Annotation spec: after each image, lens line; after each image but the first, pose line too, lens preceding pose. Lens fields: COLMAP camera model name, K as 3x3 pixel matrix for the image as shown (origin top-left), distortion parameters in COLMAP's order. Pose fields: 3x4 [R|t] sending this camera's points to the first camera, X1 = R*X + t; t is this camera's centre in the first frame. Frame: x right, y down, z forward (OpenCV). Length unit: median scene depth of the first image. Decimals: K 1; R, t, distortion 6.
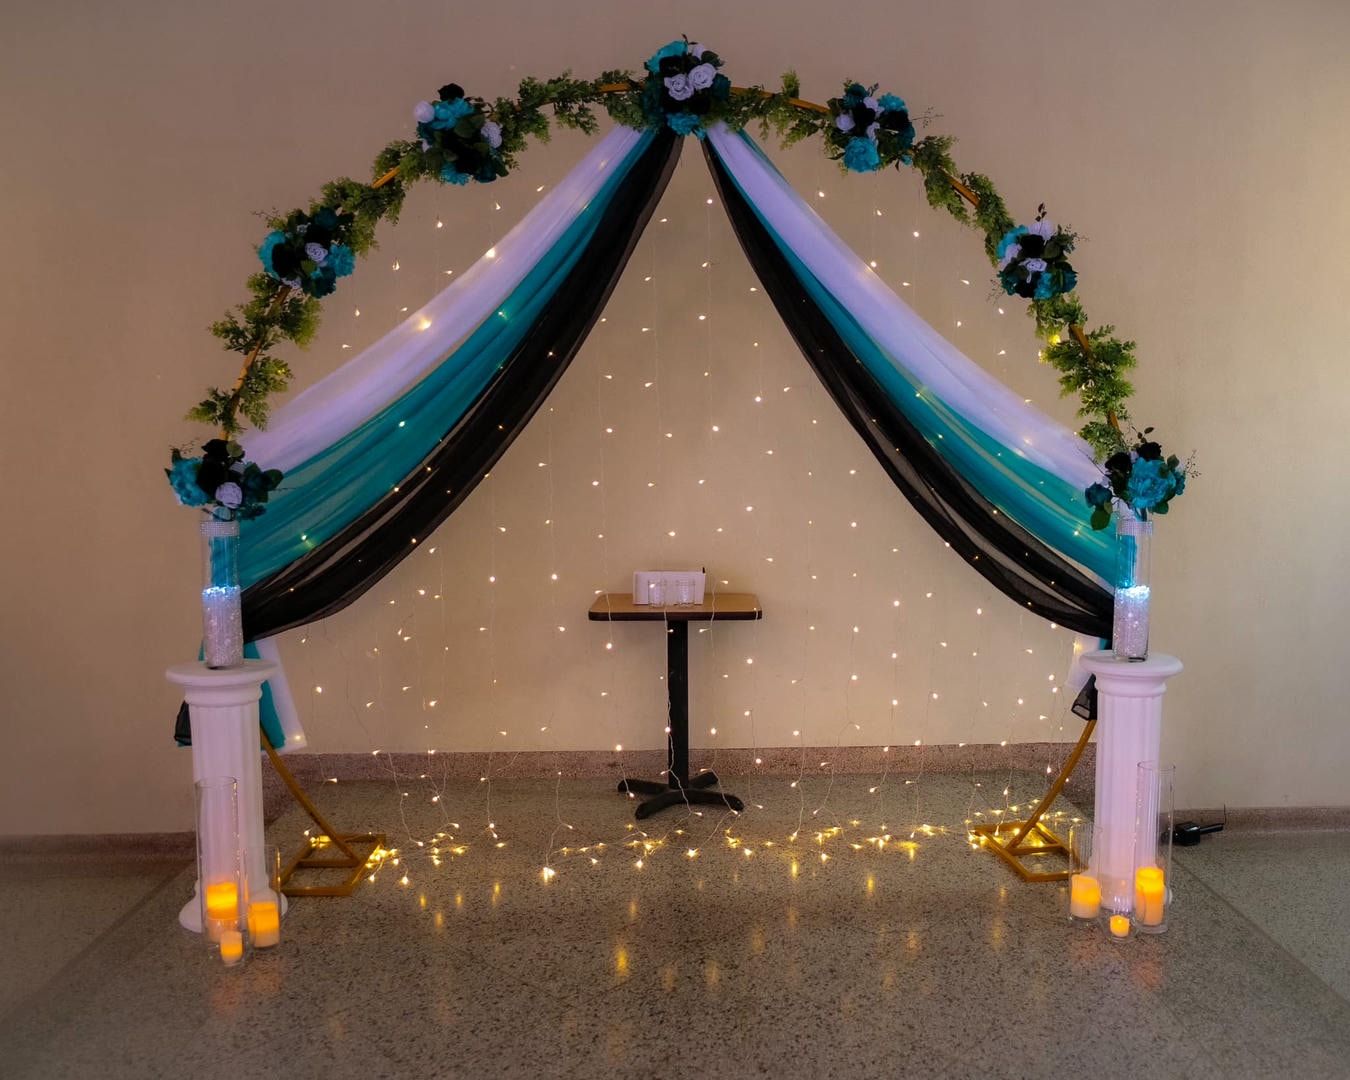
lens RADIAL K [[964.7, 0, 731.2], [0, 964.7, 501.3], [0, 0, 1]] dist [-0.035136, 0.005940]
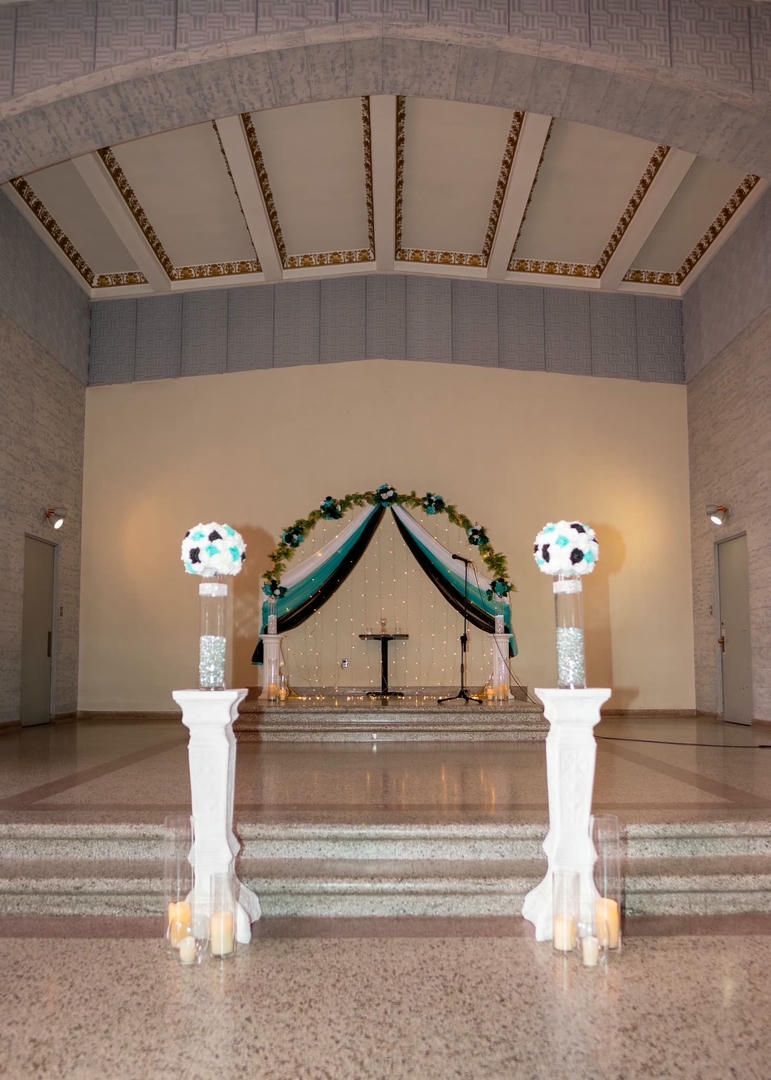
lens RADIAL K [[680.4, 0, 385.5], [0, 680.4, 540.0], [0, 0, 1]] dist [-0.037167, 0.003314]
pose [[0.996088, -0.019265, -0.086240, 0.189089], [-0.003846, 0.965569, -0.260118, 0.484121], [0.088281, 0.259432, 0.961718, -1.675799]]
